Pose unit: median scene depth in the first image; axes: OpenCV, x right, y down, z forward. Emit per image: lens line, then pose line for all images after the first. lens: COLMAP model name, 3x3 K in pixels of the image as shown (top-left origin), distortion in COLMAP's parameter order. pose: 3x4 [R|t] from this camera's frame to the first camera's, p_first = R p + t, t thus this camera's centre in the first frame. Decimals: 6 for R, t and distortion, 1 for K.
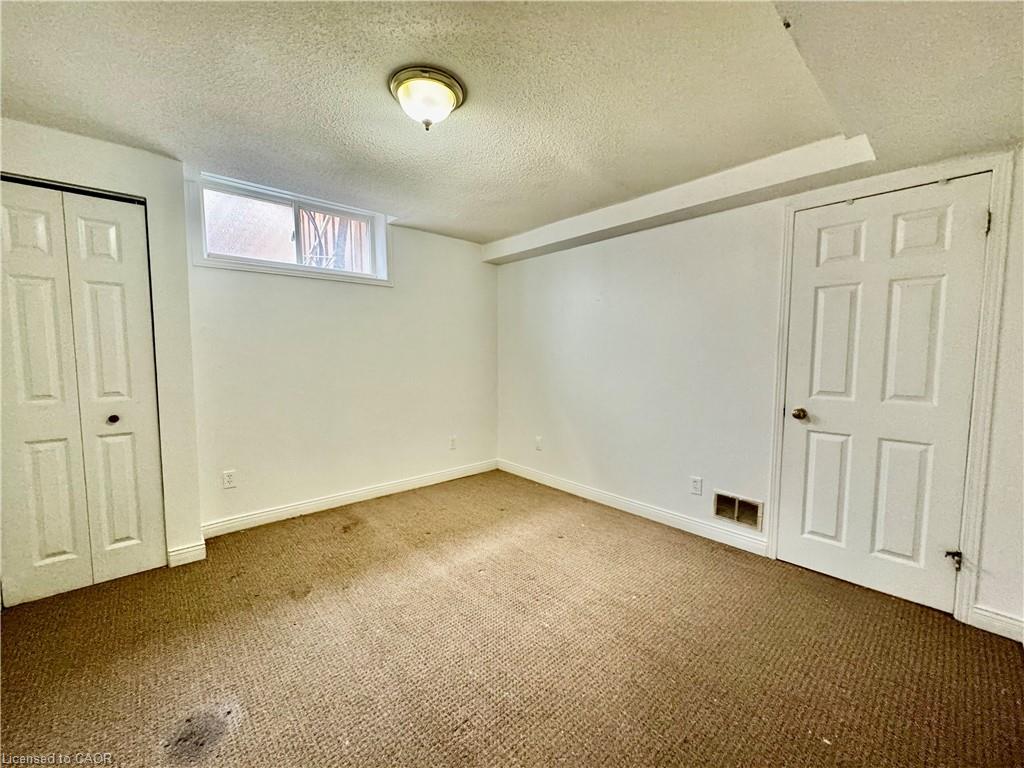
lens RADIAL K [[403.9, 0, 517.3], [0, 403.9, 382.8], [0, 0, 1]] dist [-0.006884, 0.001208]
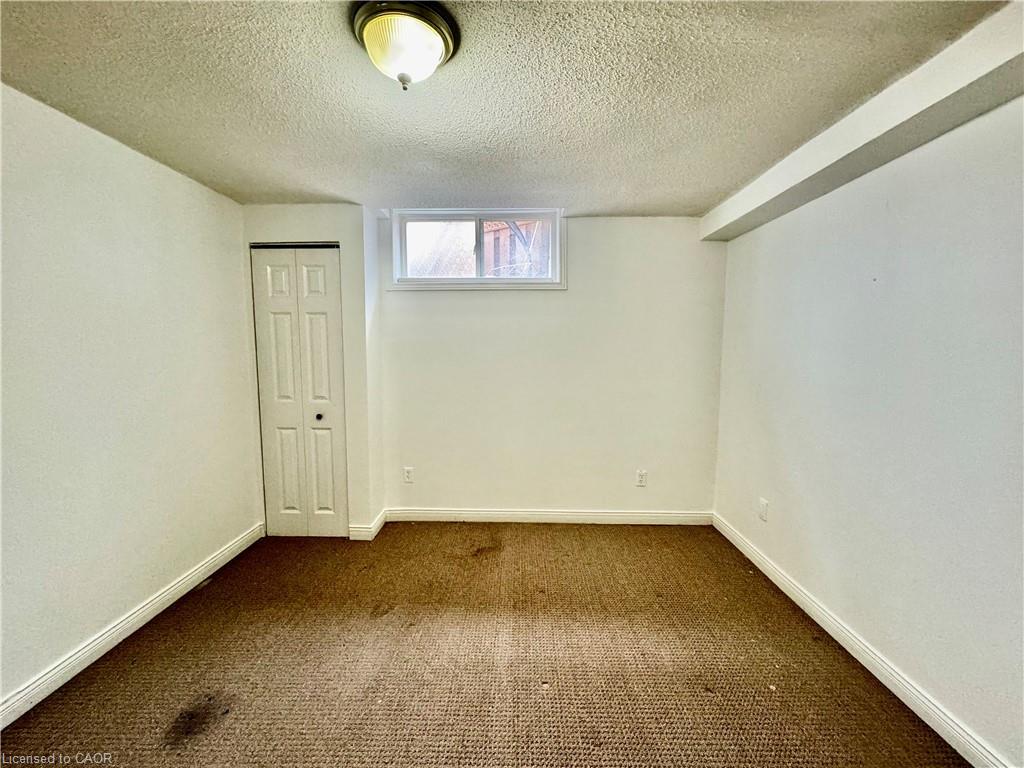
lens RADIAL K [[403.9, 0, 510.3], [0, 403.9, 385.6], [0, 0, 1]] dist [-0.006884, 0.001208]
pose [[0.729700, 0.062117, -0.680940, 0.261149], [-0.052244, 0.998019, 0.035058, -0.069129], [0.681769, 0.009993, 0.731499, 0.355871]]
